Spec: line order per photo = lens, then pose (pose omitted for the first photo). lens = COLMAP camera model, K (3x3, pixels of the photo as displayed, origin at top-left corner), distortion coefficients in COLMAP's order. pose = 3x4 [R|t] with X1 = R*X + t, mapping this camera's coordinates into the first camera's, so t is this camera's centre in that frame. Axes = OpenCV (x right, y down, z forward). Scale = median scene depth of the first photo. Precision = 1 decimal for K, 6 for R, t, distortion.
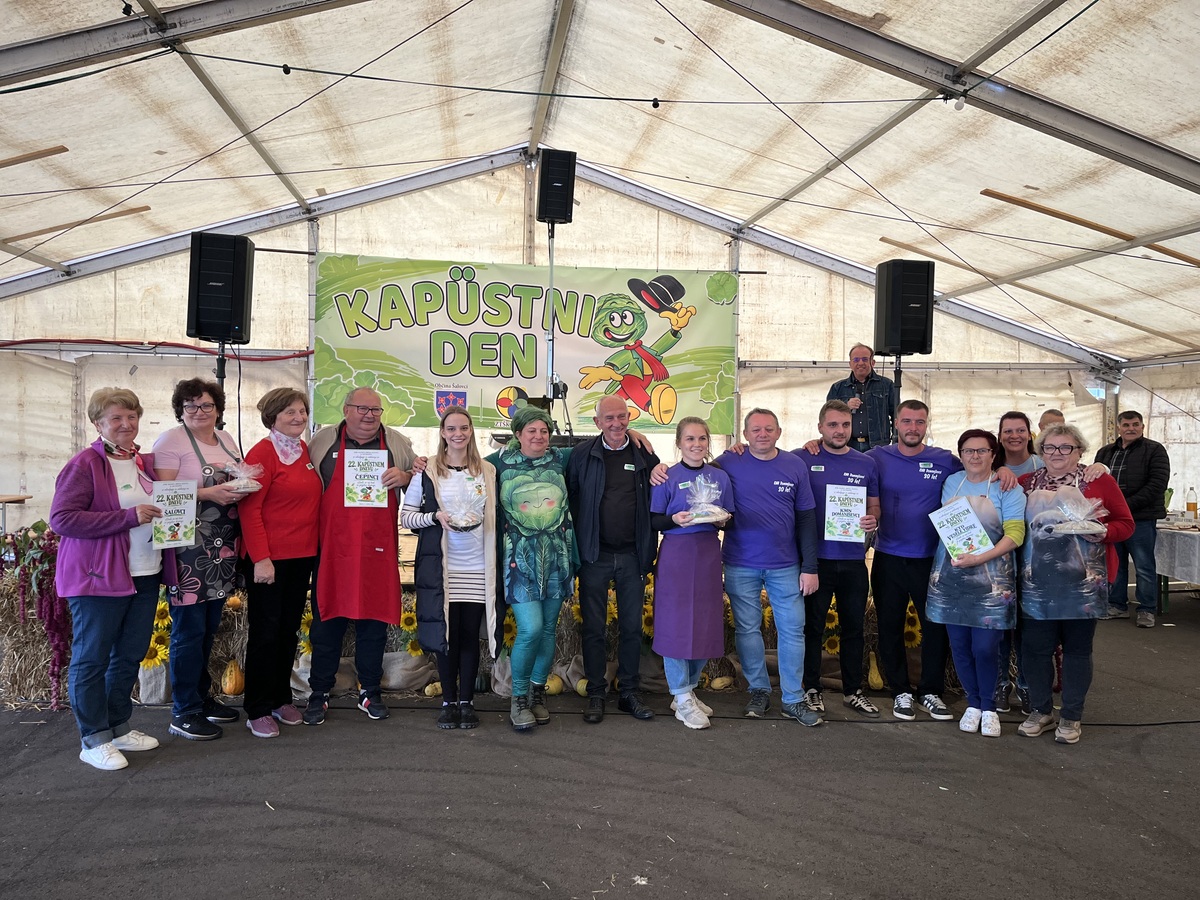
lens RADIAL K [[902.3, 0, 603.9], [0, 902.3, 453.0], [0, 0, 1]] dist [0.070191, -0.095996]
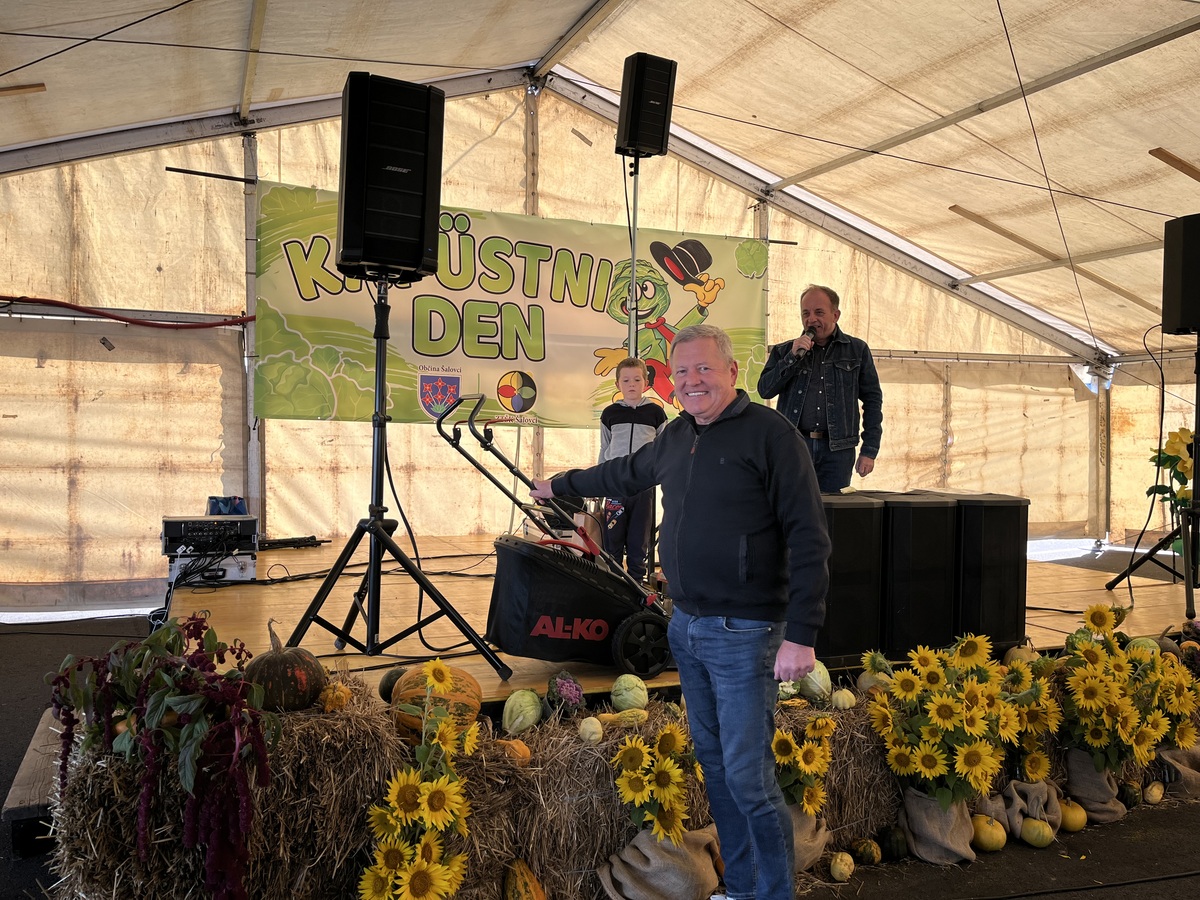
lens RADIAL K [[904.6, 0, 600.7], [0, 904.6, 447.6], [0, 0, 1]] dist [0.092209, -0.133680]
pose [[0.965918, -0.006493, 0.258766, -0.243939], [0.007053, 0.999974, -0.001234, -0.006119], [-0.258751, 0.003017, 0.965939, 0.231449]]
